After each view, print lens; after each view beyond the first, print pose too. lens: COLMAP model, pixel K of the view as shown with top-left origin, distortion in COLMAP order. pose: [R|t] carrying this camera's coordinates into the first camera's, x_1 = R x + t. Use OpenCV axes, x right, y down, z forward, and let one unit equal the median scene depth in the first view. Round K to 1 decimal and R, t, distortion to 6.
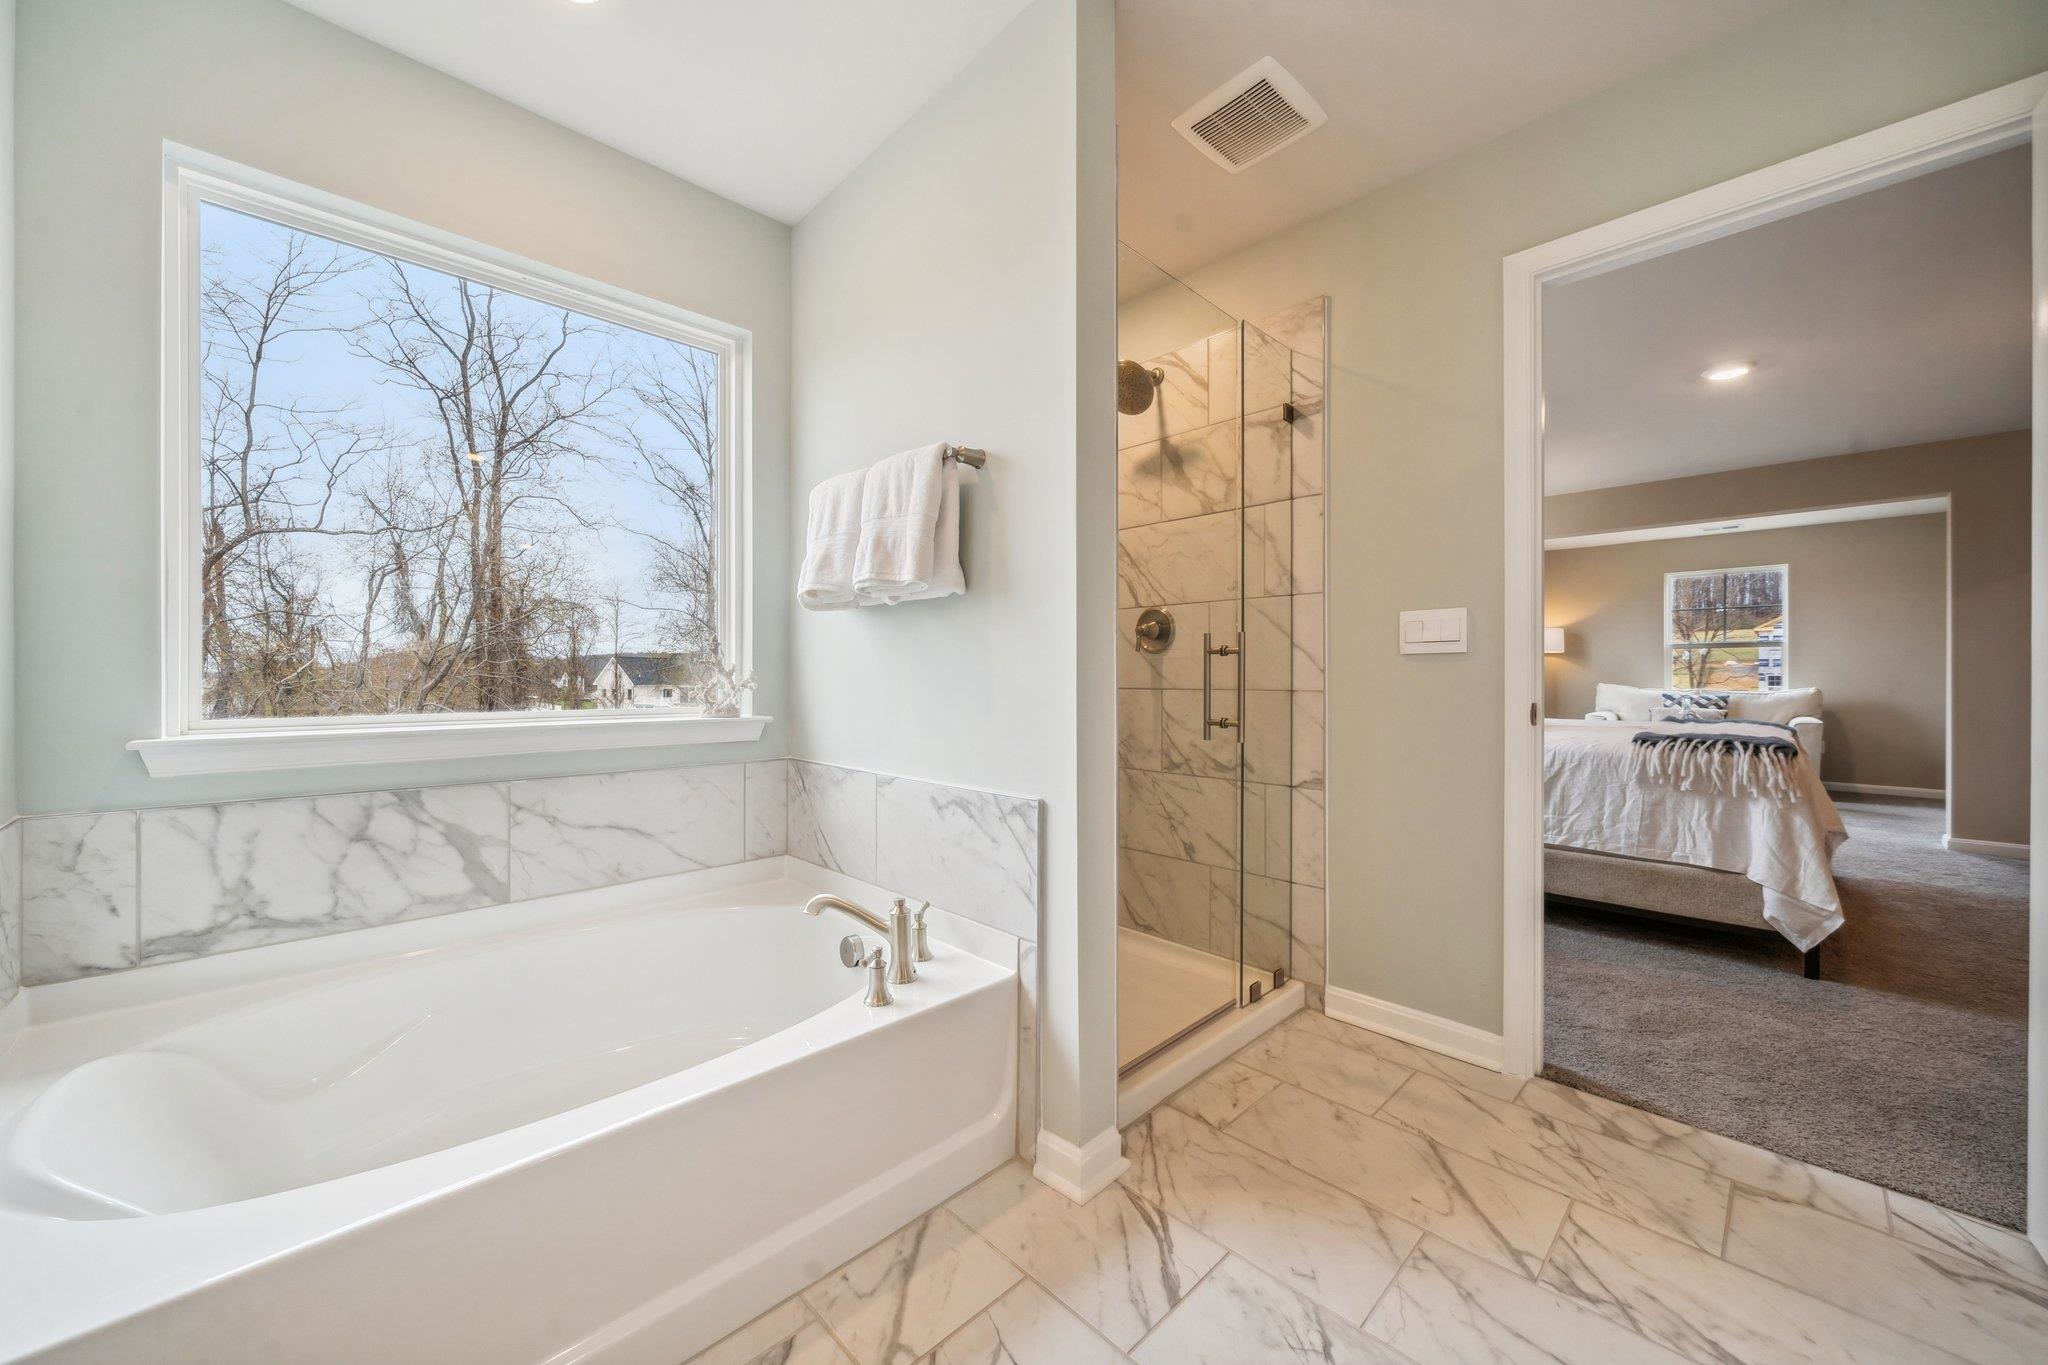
lens RADIAL K [[768.0, 0, 1020.6], [0, 768.0, 681.1], [0, 0, 1]] dist [-0.003052, 0.000595]
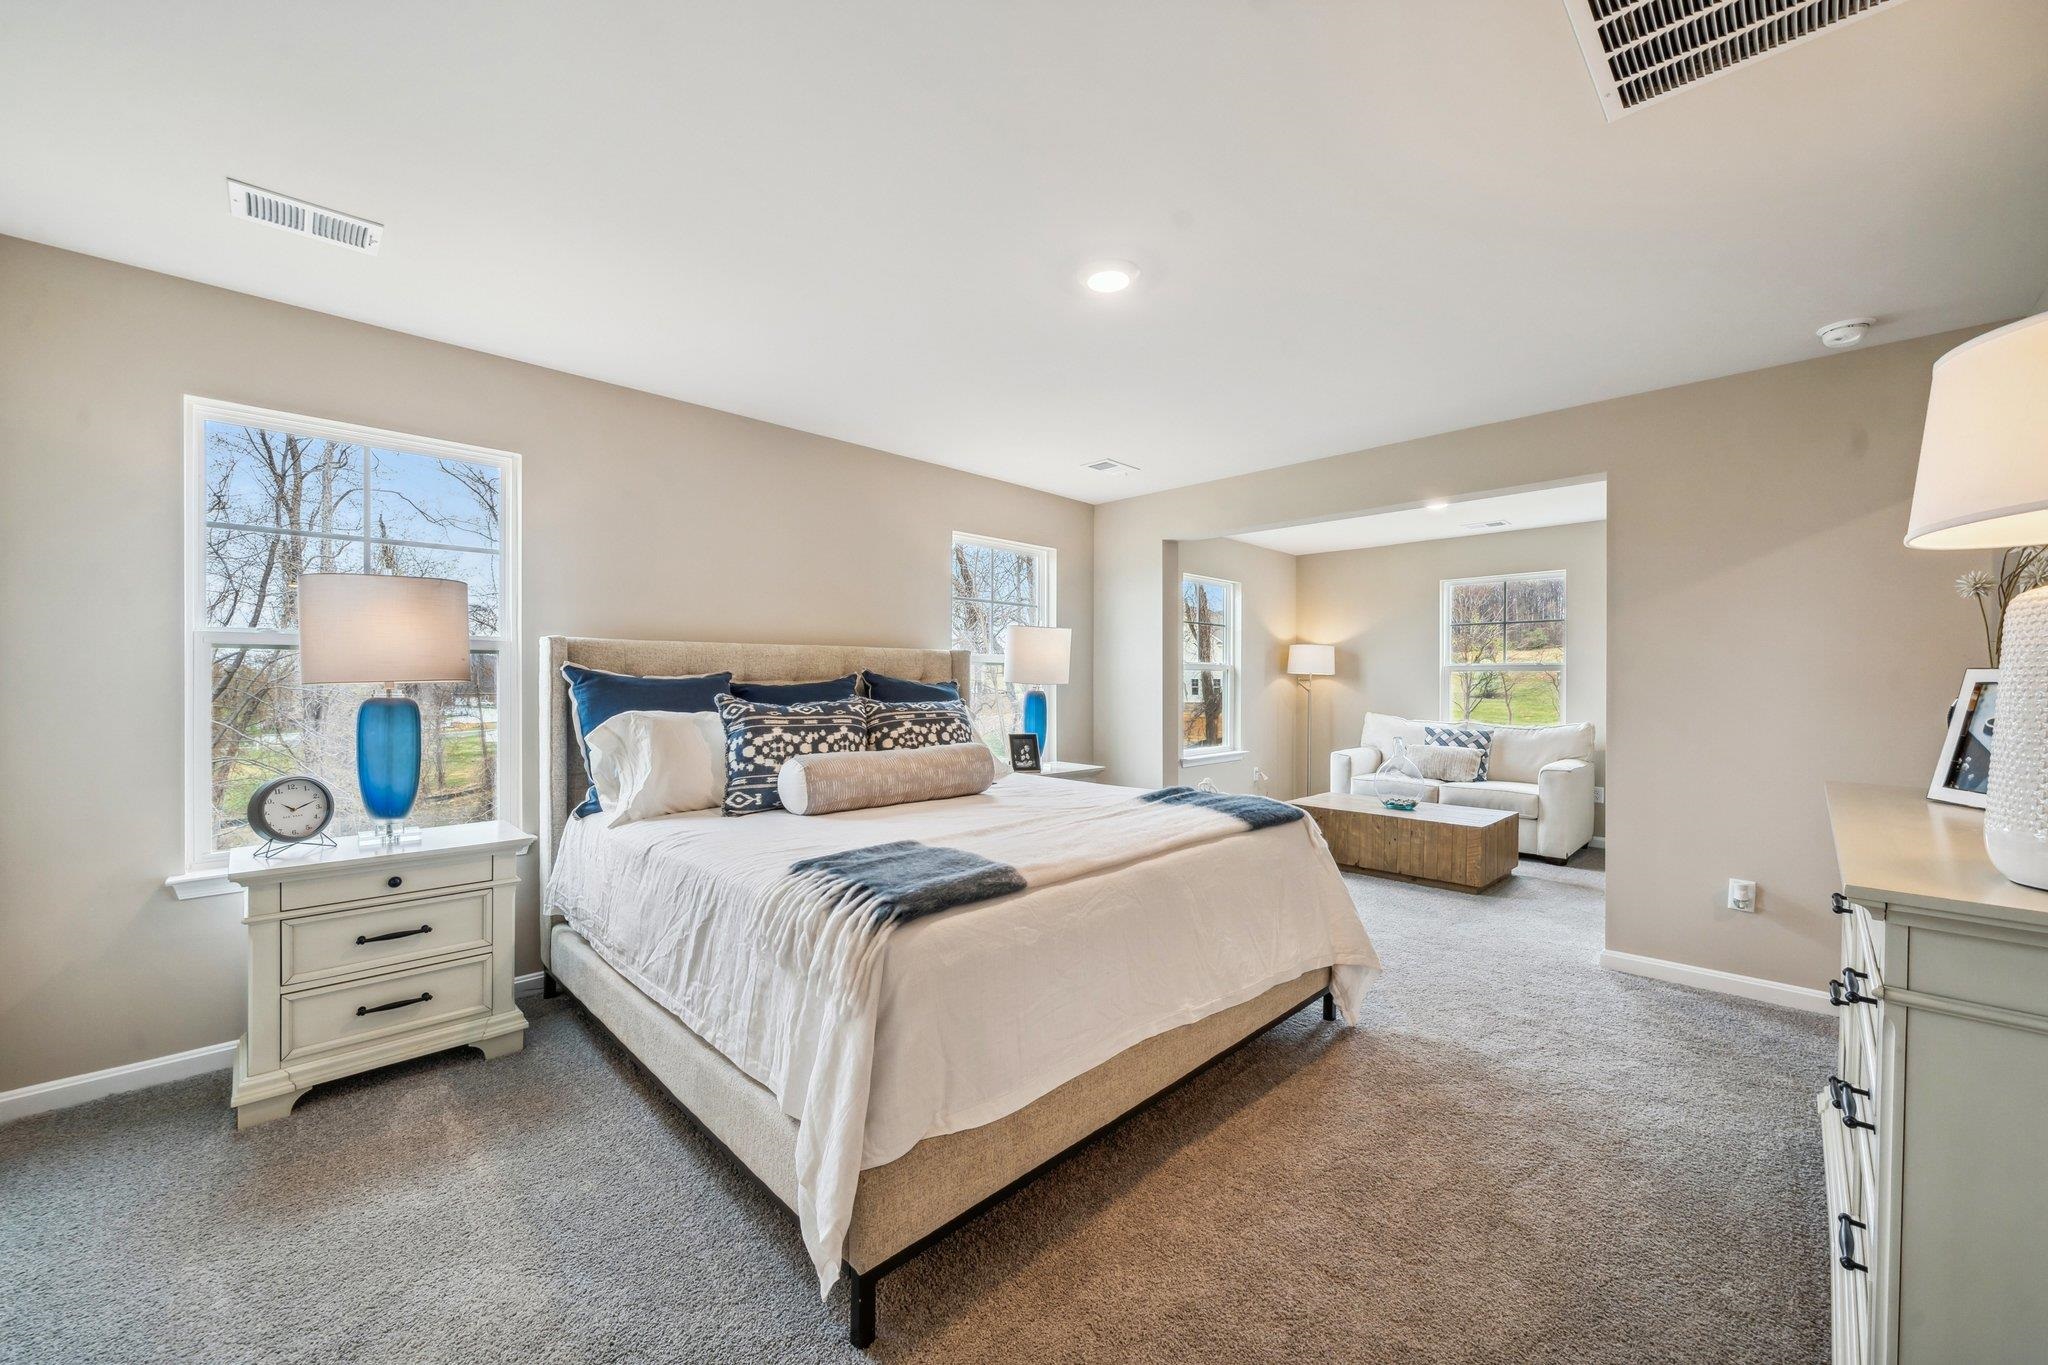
lens RADIAL K [[768.0, 0, 1007.0], [0, 768.0, 686.2], [0, 0, 1]] dist [-0.003052, 0.000595]
pose [[0.999942, -0.000387, -0.010808, 1.100938], [0.000359, 0.999997, -0.002613, -0.072463], [0.010809, 0.002609, 0.999938, 0.454586]]
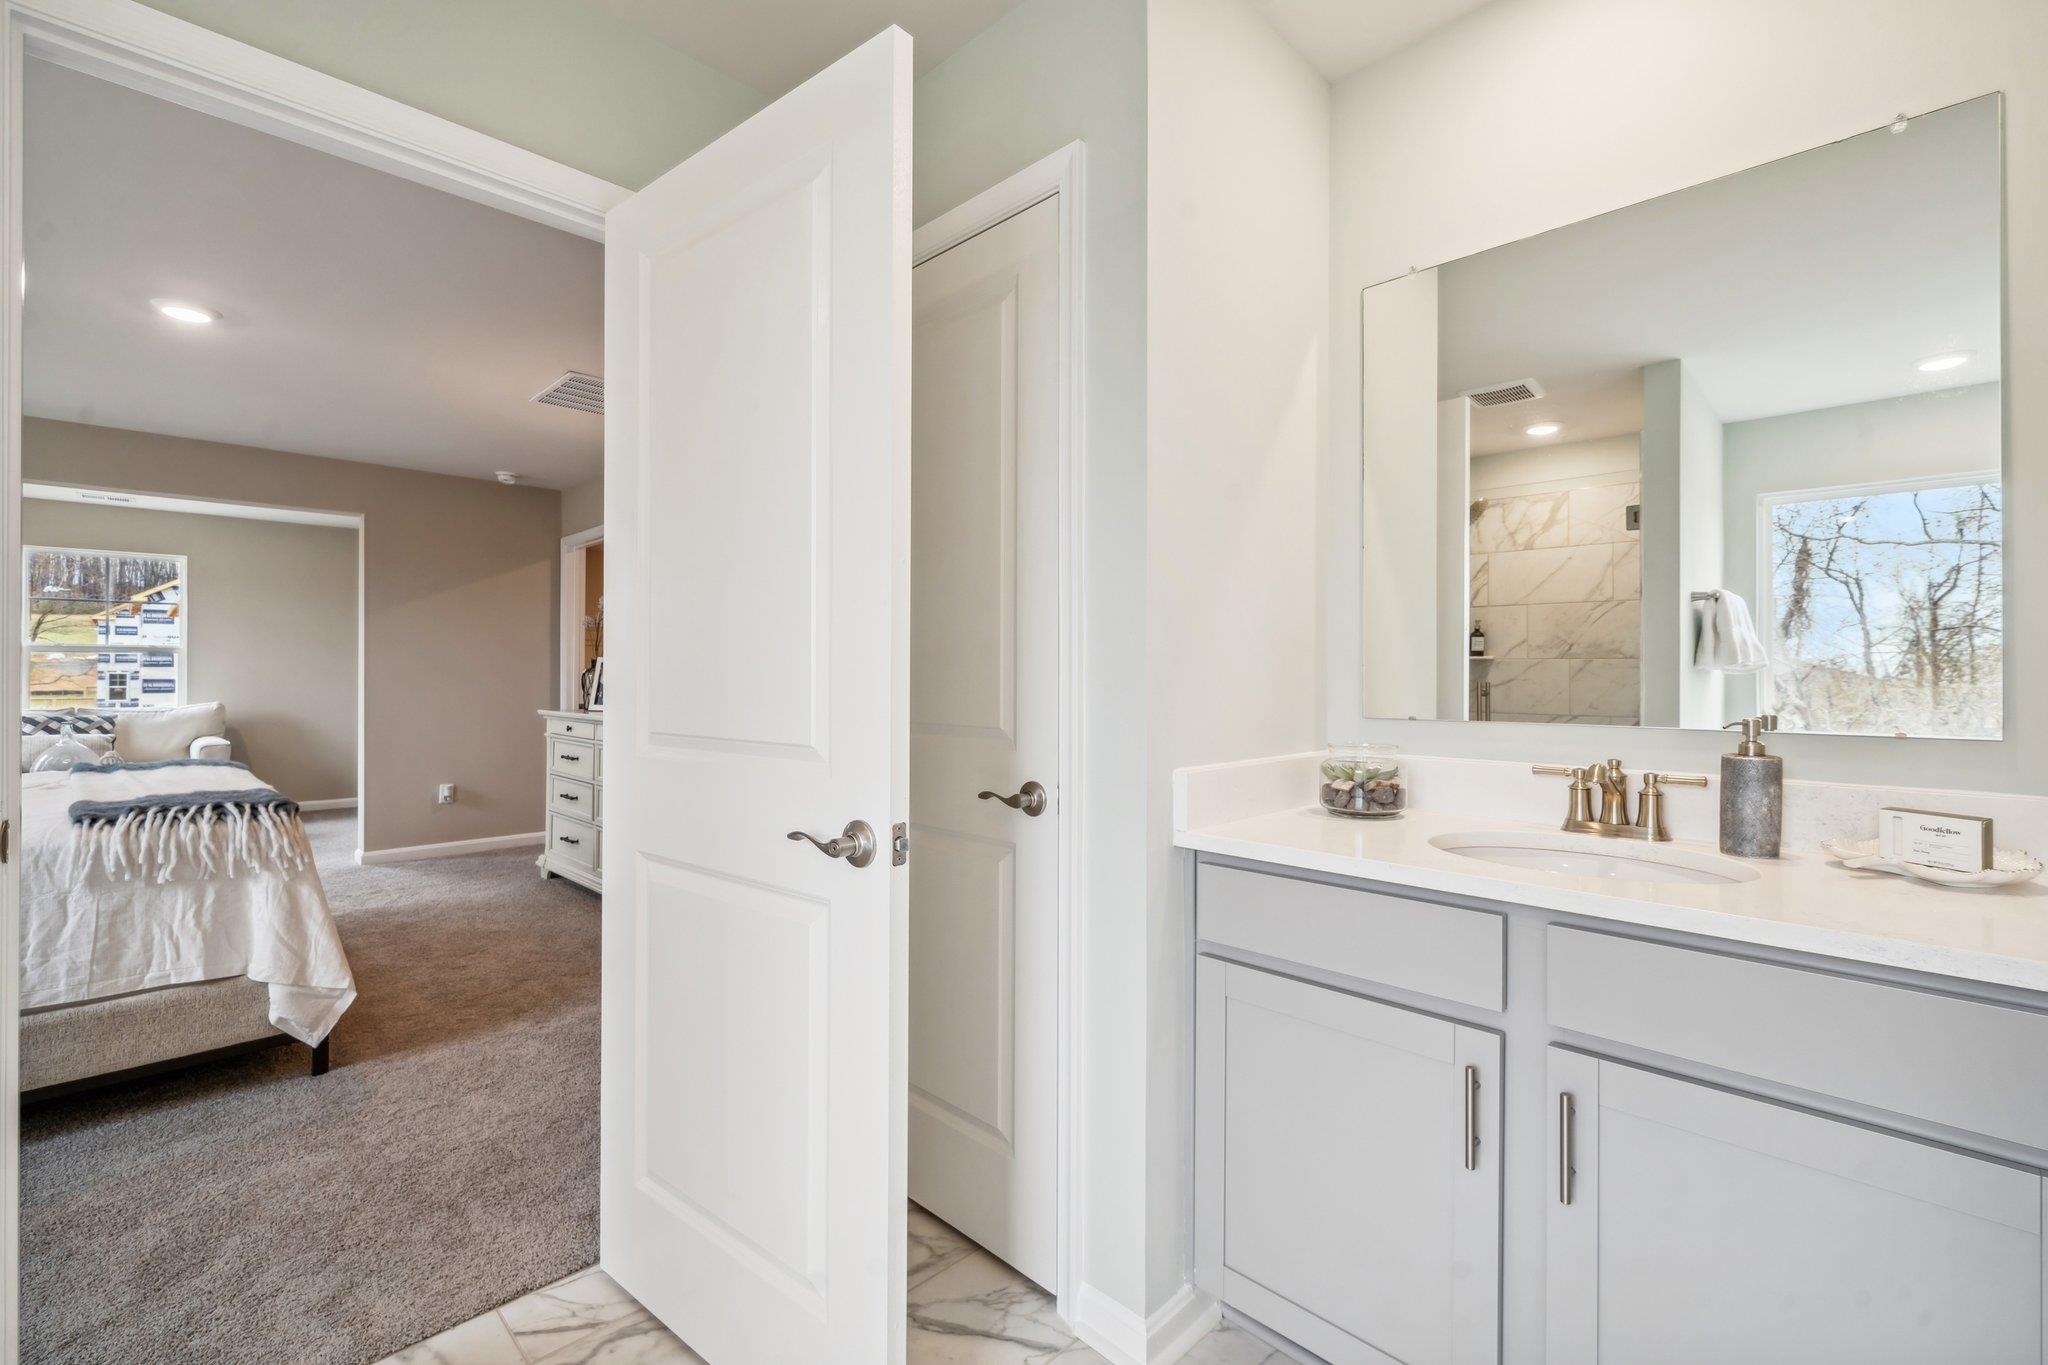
lens RADIAL K [[895.9, 0, 1029.7], [0, 895.9, 668.9], [0, 0, 1]] dist [-0.004772, 0.000353]
pose [[-0.007165, 0.005411, 0.999960, 0.036982], [0.005108, 0.999973, -0.005374, -0.048938], [-0.999961, 0.005069, -0.007192, 0.214143]]
